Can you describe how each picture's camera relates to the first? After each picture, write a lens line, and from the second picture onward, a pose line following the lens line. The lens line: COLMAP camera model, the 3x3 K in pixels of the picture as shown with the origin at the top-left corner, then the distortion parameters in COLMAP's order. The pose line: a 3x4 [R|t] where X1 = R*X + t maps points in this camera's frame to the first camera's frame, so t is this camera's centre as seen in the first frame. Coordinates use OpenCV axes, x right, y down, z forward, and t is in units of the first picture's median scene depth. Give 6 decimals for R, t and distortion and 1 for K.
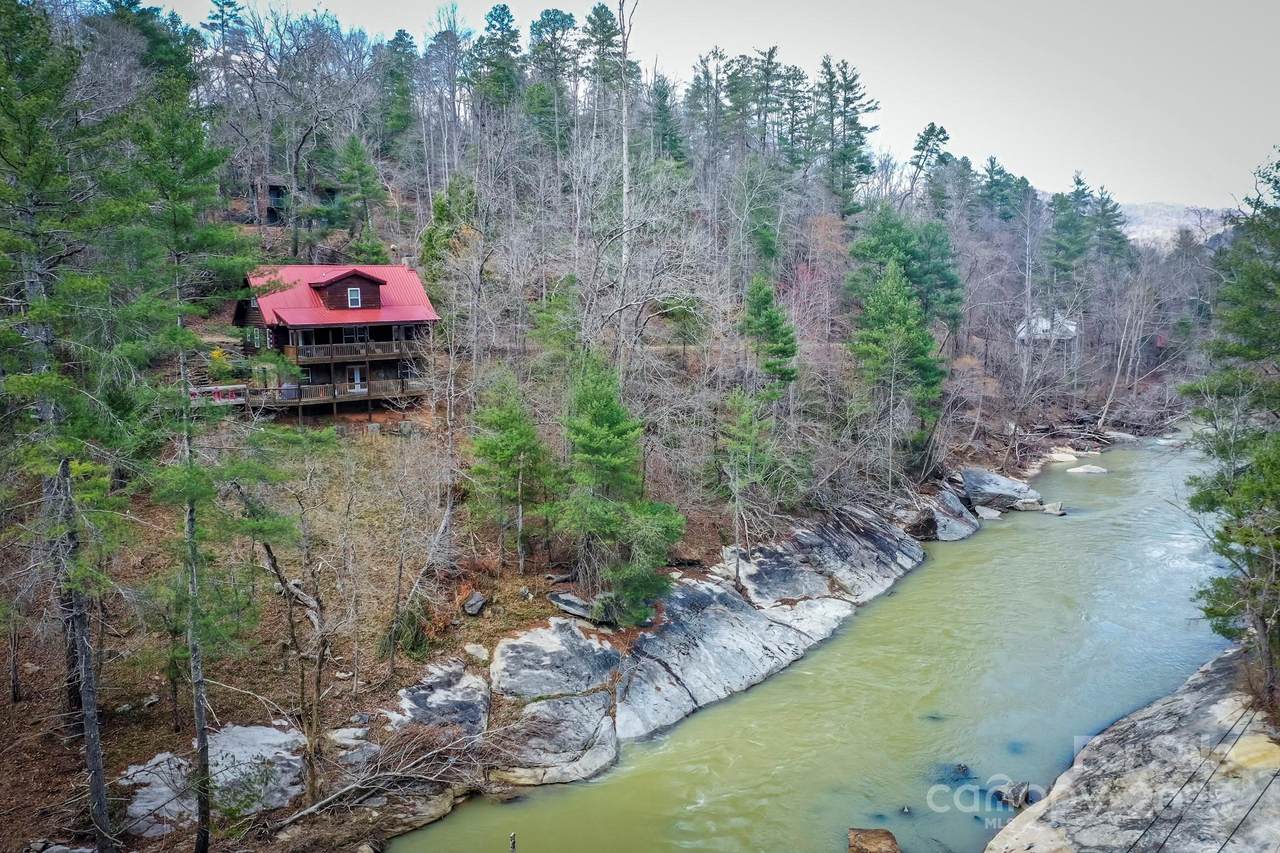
lens RADIAL K [[995.3, 0, 640.0], [0, 995.3, 426.5], [0, 0, 1]] dist [0.008164, 0.000981]
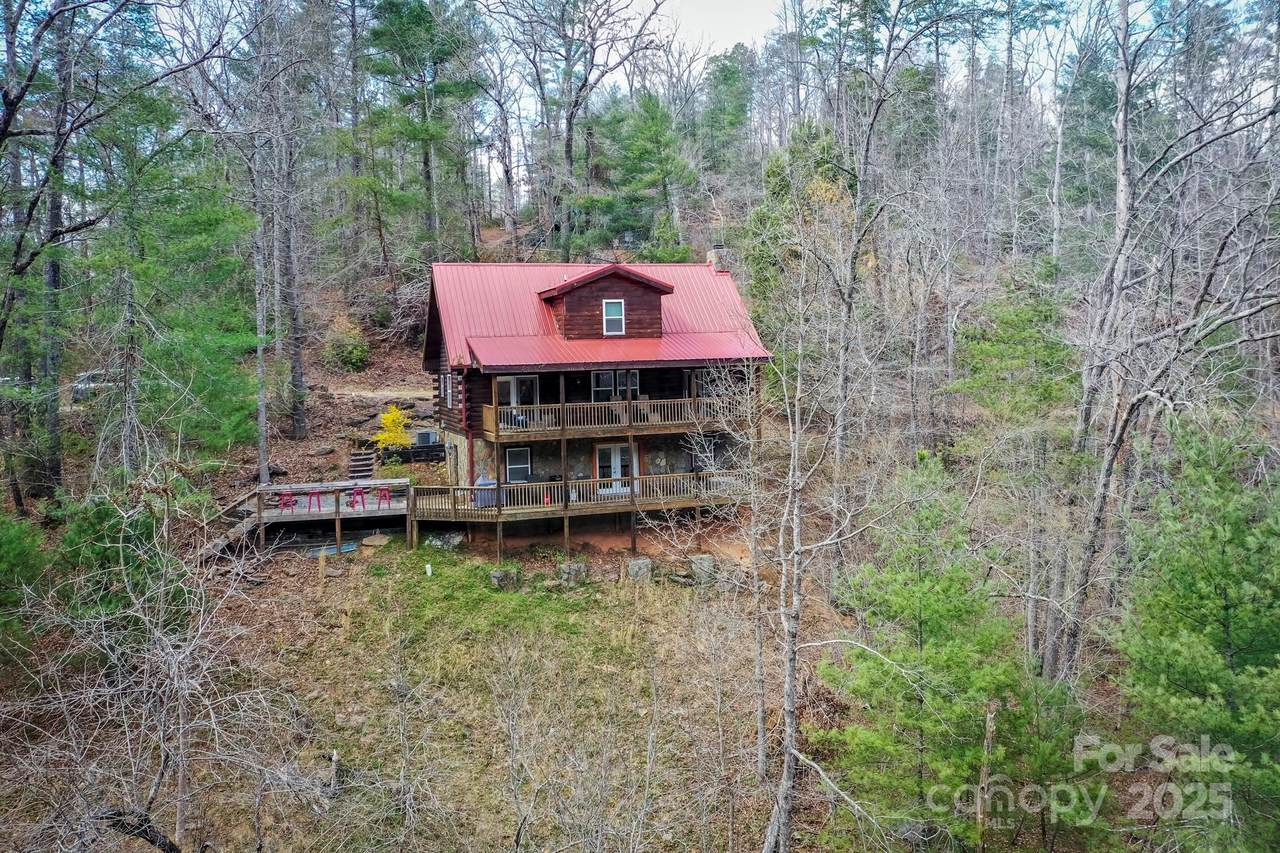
lens RADIAL K [[1007.2, 0, 644.2], [0, 1007.2, 362.2], [0, 0, 1]] dist [0.003458, 0.000998]
pose [[0.946658, -0.009722, -0.322094, -0.097659], [-0.030195, 0.992471, -0.118701, -0.041772], [0.320823, 0.122095, 0.939237, 0.503241]]
